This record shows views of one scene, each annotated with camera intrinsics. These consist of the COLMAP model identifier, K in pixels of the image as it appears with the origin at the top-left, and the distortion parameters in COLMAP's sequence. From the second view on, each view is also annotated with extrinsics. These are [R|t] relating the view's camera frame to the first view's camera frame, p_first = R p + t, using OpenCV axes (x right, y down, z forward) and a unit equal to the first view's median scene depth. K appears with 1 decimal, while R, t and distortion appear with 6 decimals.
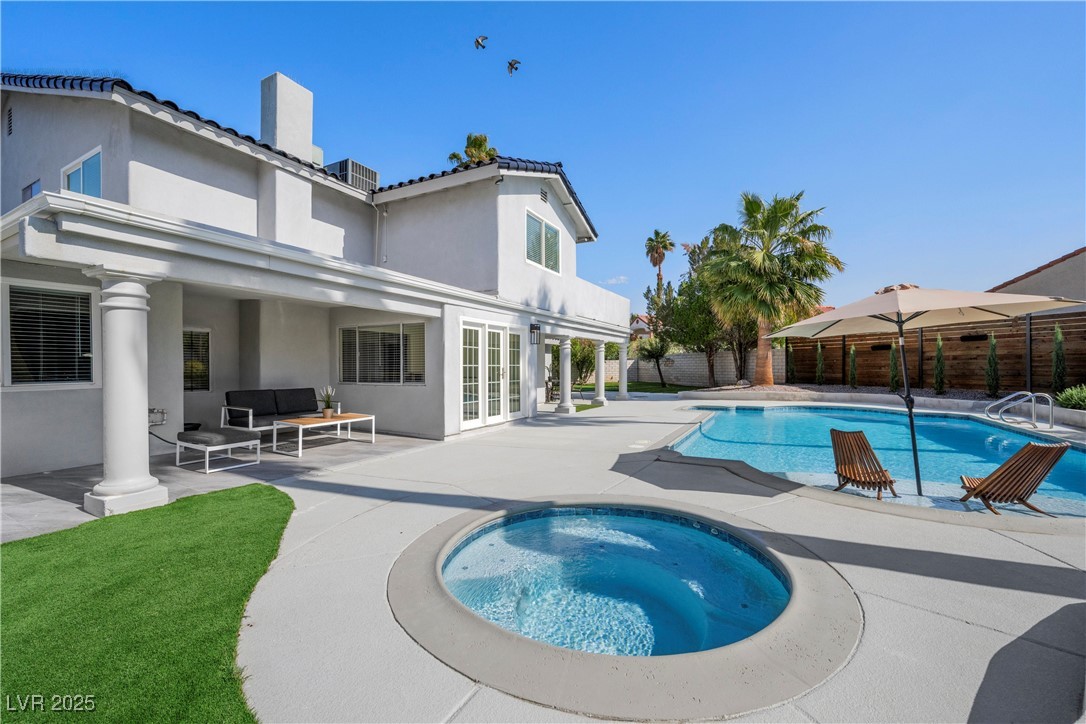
lens RADIAL K [[437.5, 0, 538.4], [0, 437.5, 369.6], [0, 0, 1]] dist [-0.000999, -0.000007]
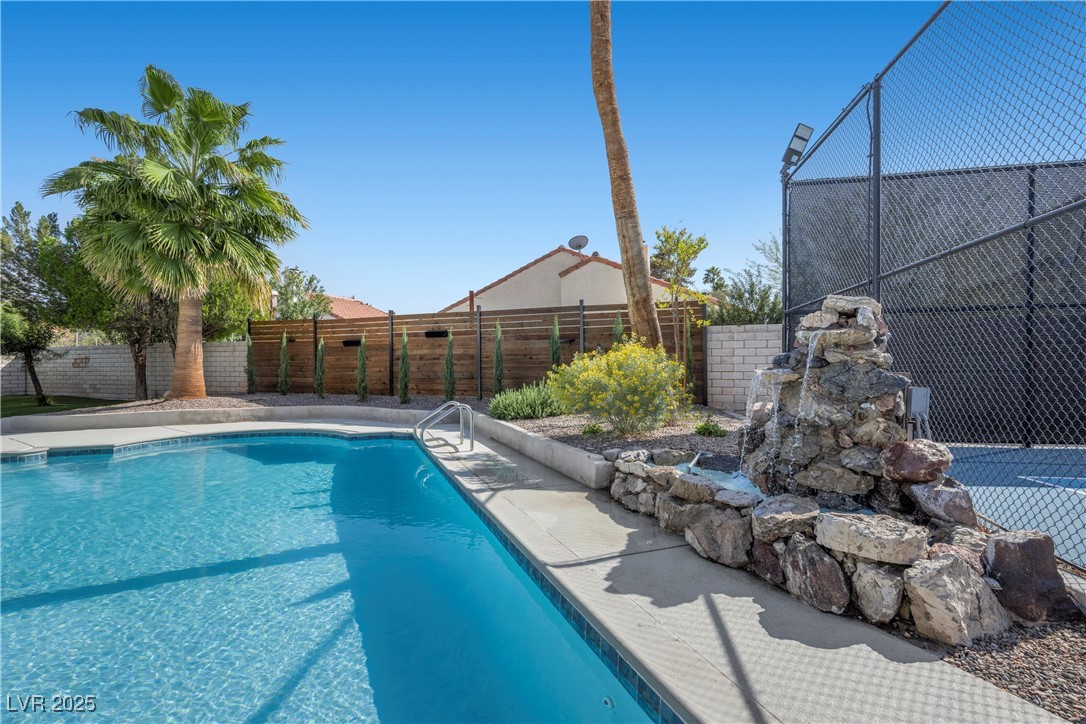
lens RADIAL K [[490.9, 0, 537.9], [0, 490.9, 367.9], [0, 0, 1]] dist [-0.001852, -0.000052]
pose [[0.642488, 0.003724, 0.766287, 0.396938], [0.003192, 0.999967, -0.007536, 0.000060], [-0.766289, 0.007287, 0.642455, 0.245780]]
